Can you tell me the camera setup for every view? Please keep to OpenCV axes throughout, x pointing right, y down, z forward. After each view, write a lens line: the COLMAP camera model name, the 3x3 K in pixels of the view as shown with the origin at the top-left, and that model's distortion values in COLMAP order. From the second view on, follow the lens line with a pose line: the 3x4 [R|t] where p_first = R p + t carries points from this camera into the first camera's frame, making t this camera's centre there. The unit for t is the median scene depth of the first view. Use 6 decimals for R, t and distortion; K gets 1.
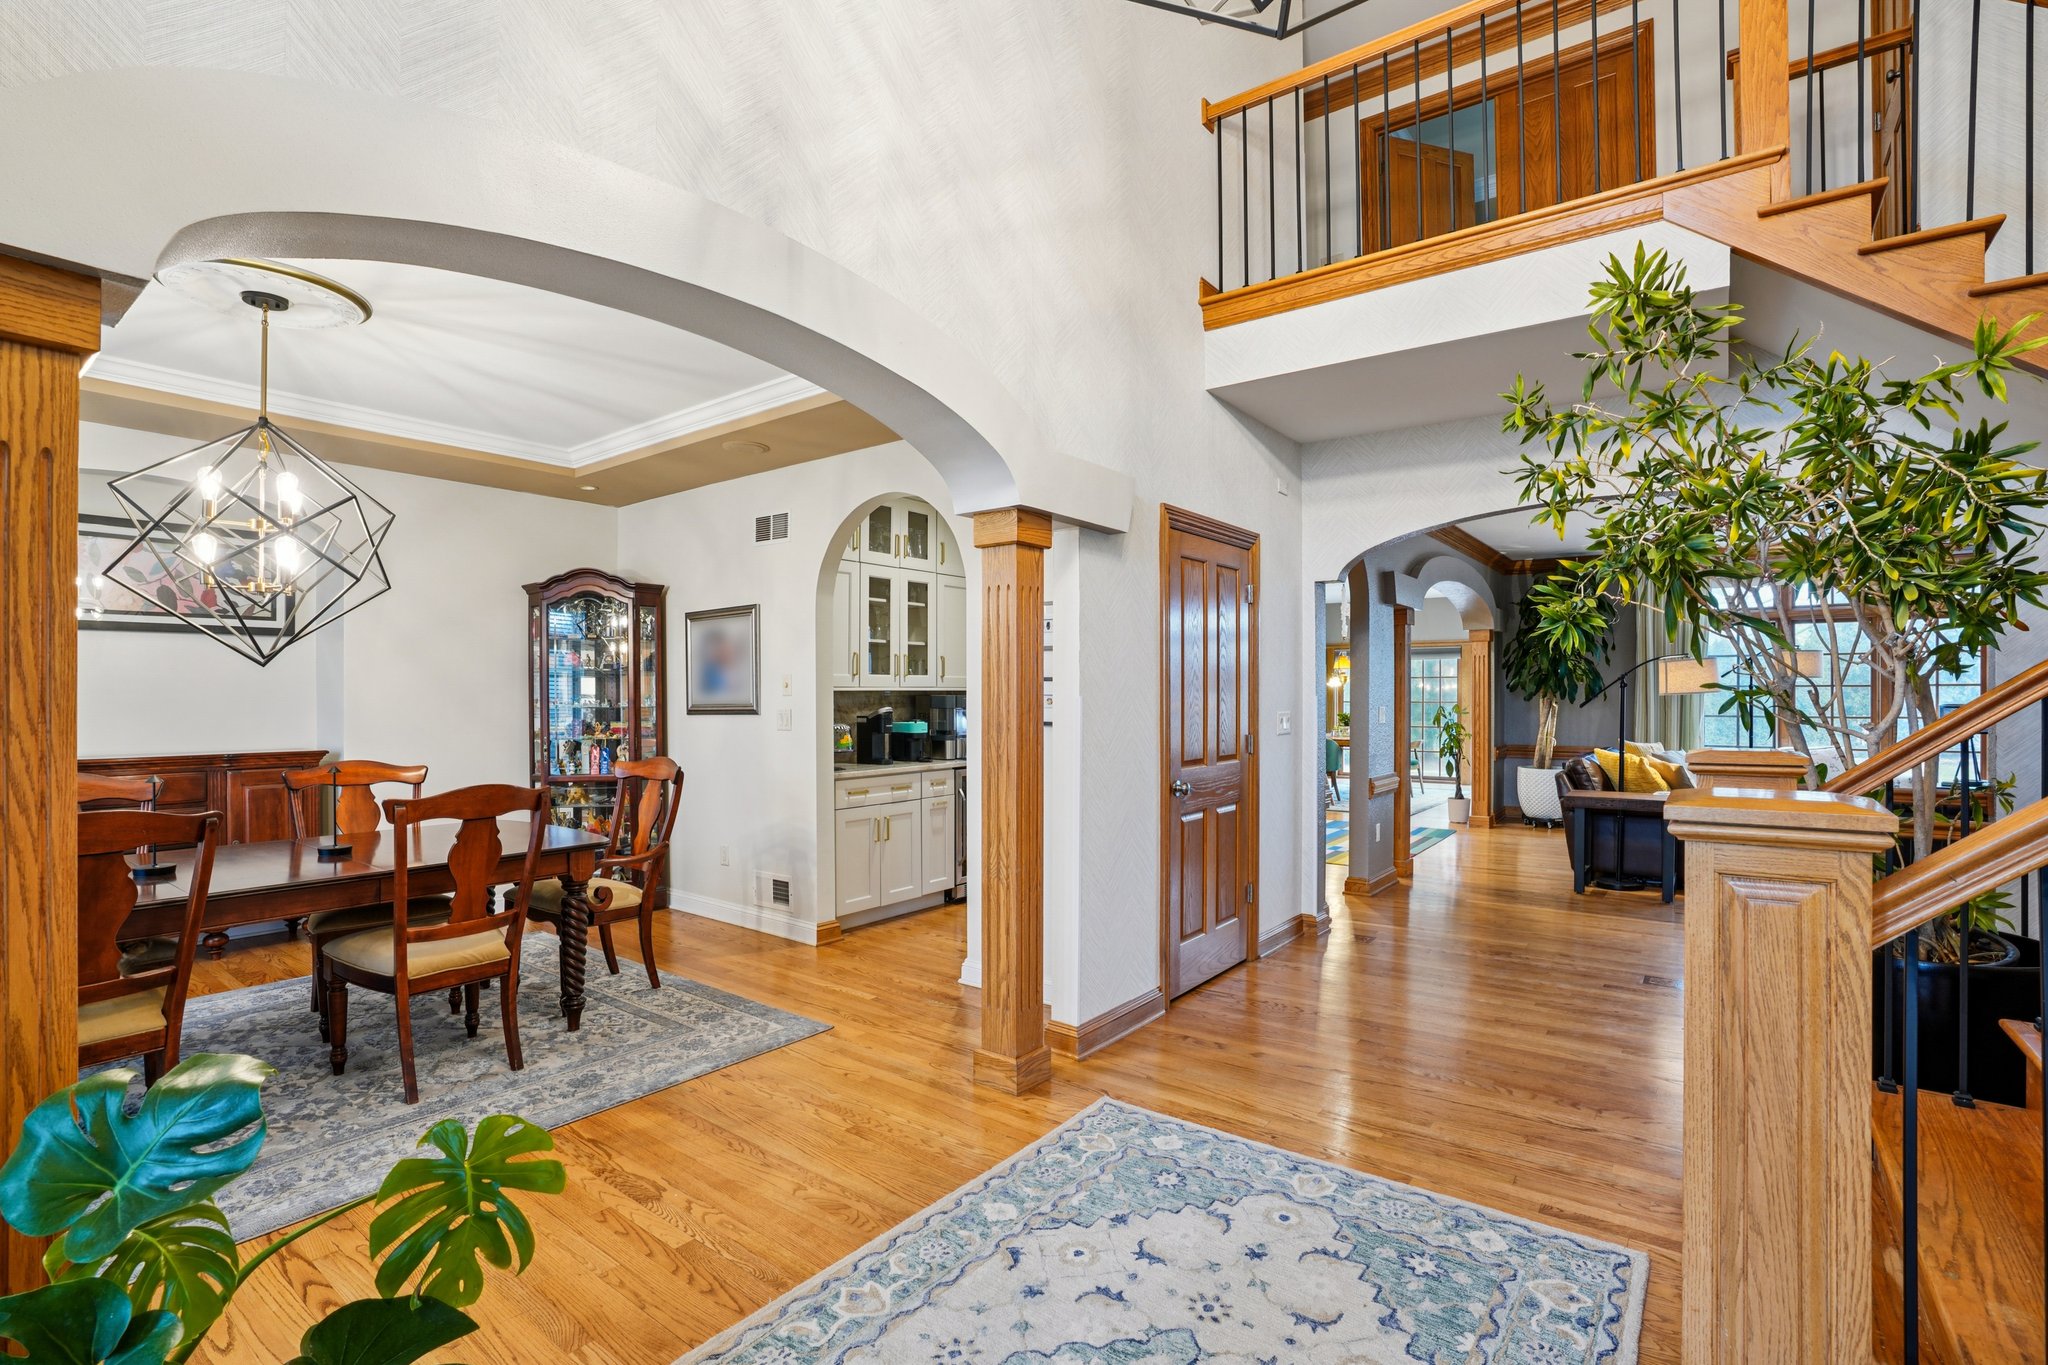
lens RADIAL K [[947.5, 0, 1021.5], [0, 947.5, 700.4], [0, 0, 1]] dist [-0.067186, 0.026127]
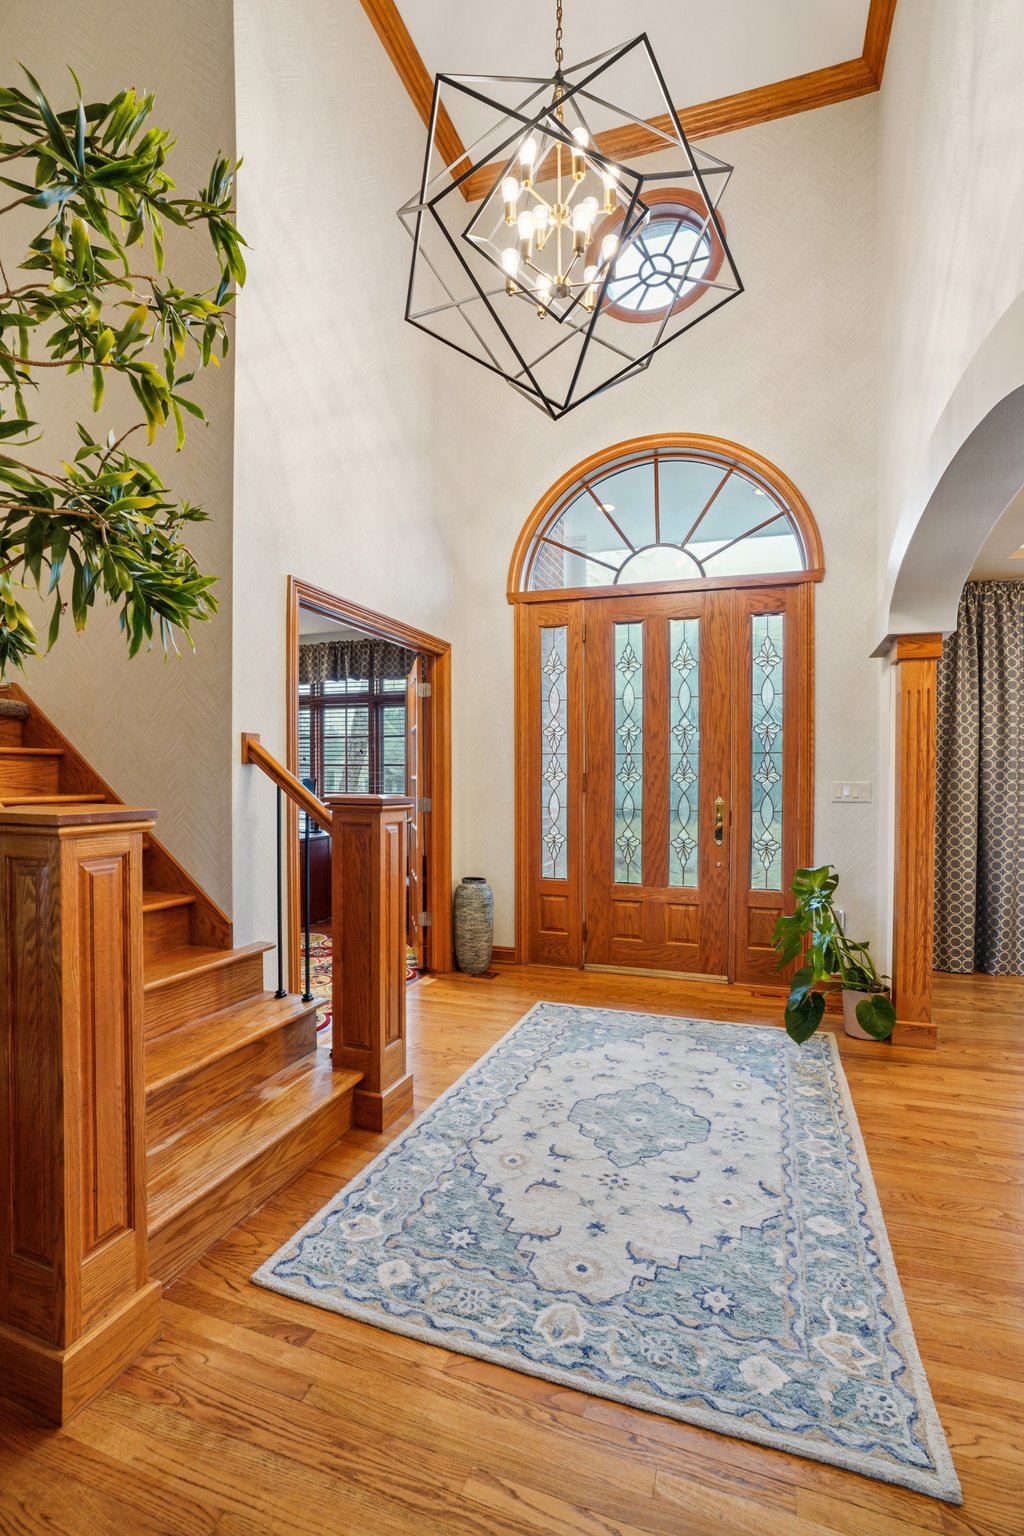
lens RADIAL K [[710.6, 0, 496.2], [0, 710.6, 792.9], [0, 0, 1]] dist [-0.067186, 0.026127]
pose [[-0.957945, 0.000900, -0.286949, 0.434573], [-0.006817, 0.999642, 0.025891, 0.016573], [0.286869, 0.026758, -0.957596, 1.240300]]
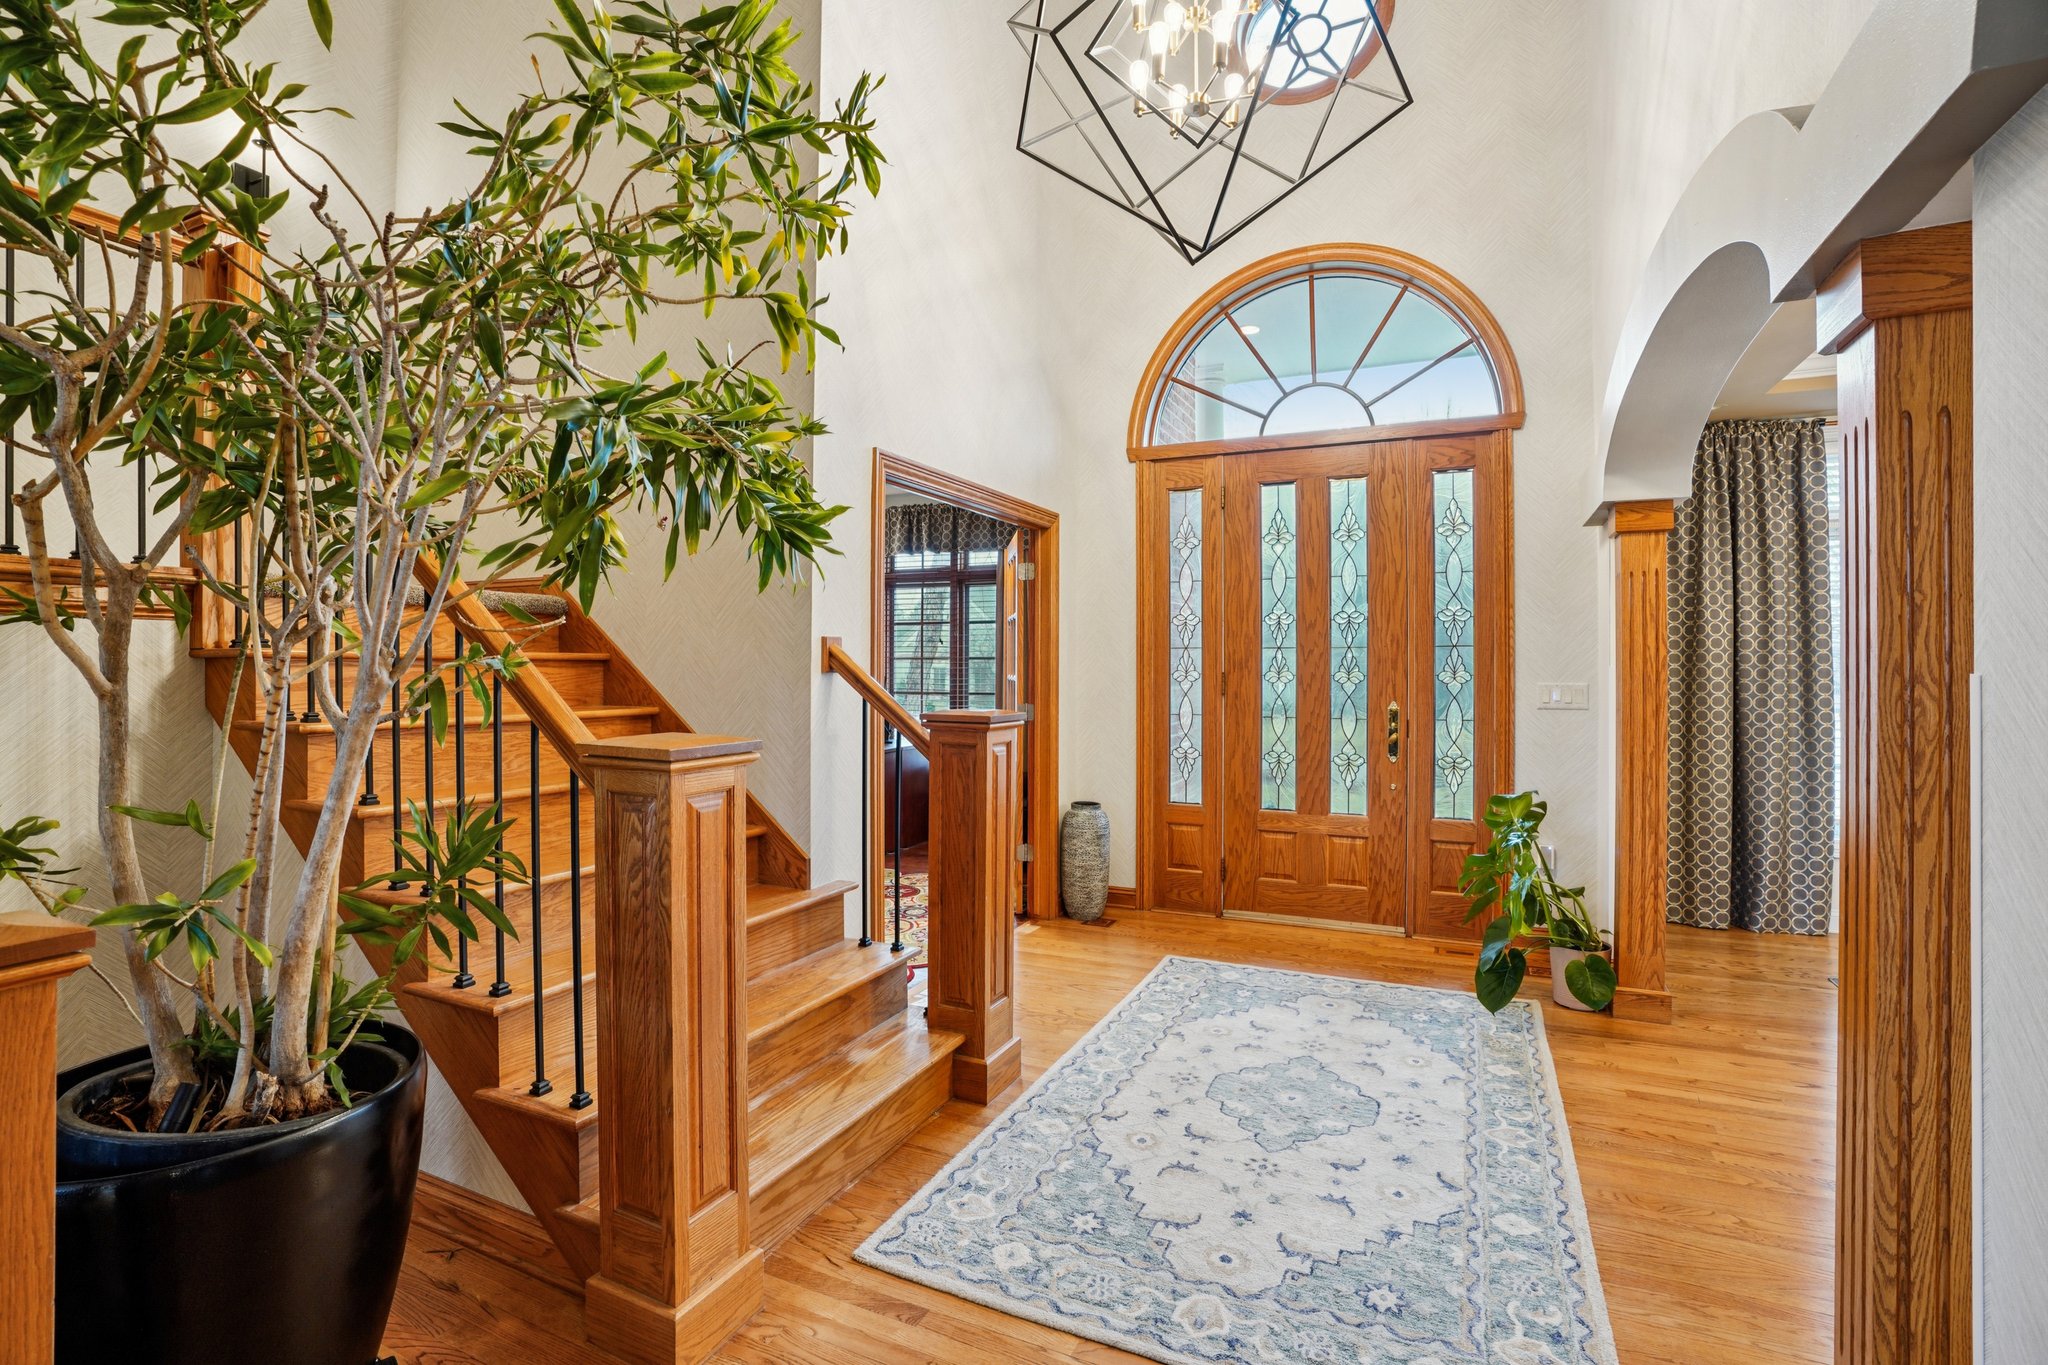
lens RADIAL K [[947.5, 0, 1038.9], [0, 947.5, 661.9], [0, 0, 1]] dist [-0.067186, 0.026127]
pose [[-0.974308, -0.004017, -0.225185, 0.485054], [-0.005676, 0.999961, 0.006721, -0.010158], [0.225149, 0.007827, -0.974293, 1.336976]]
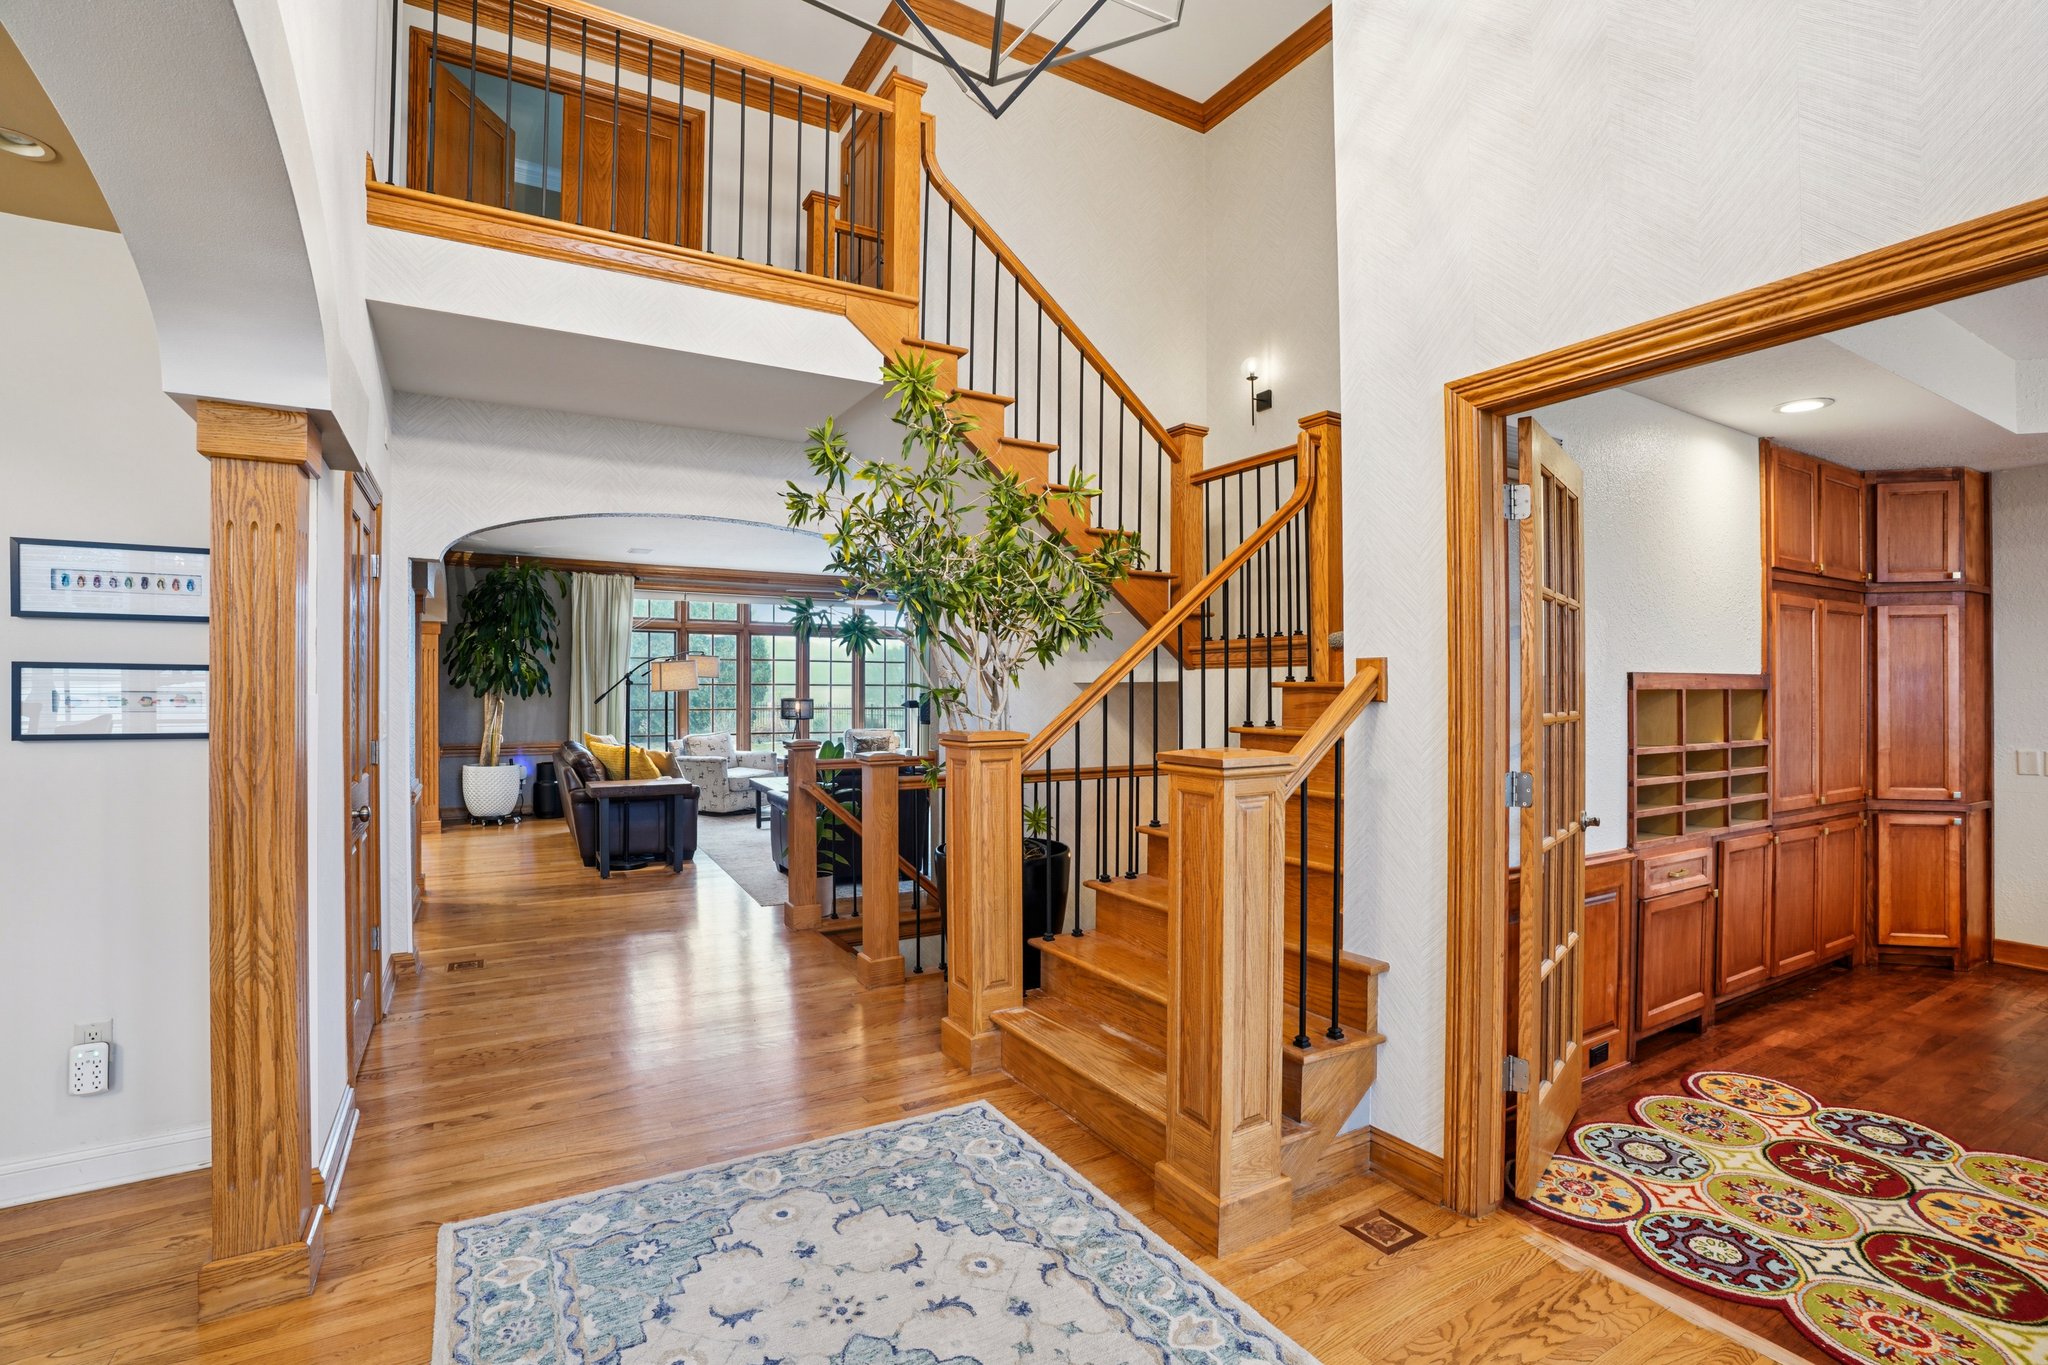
lens RADIAL K [[947.5, 0, 1033.1], [0, 947.5, 695.1], [0, 0, 1]] dist [-0.067186, 0.026127]
pose [[0.370876, -0.003337, 0.928676, -0.402218], [0.004556, 0.999988, 0.001774, -0.002507], [-0.928671, 0.003573, 0.370887, 0.276181]]
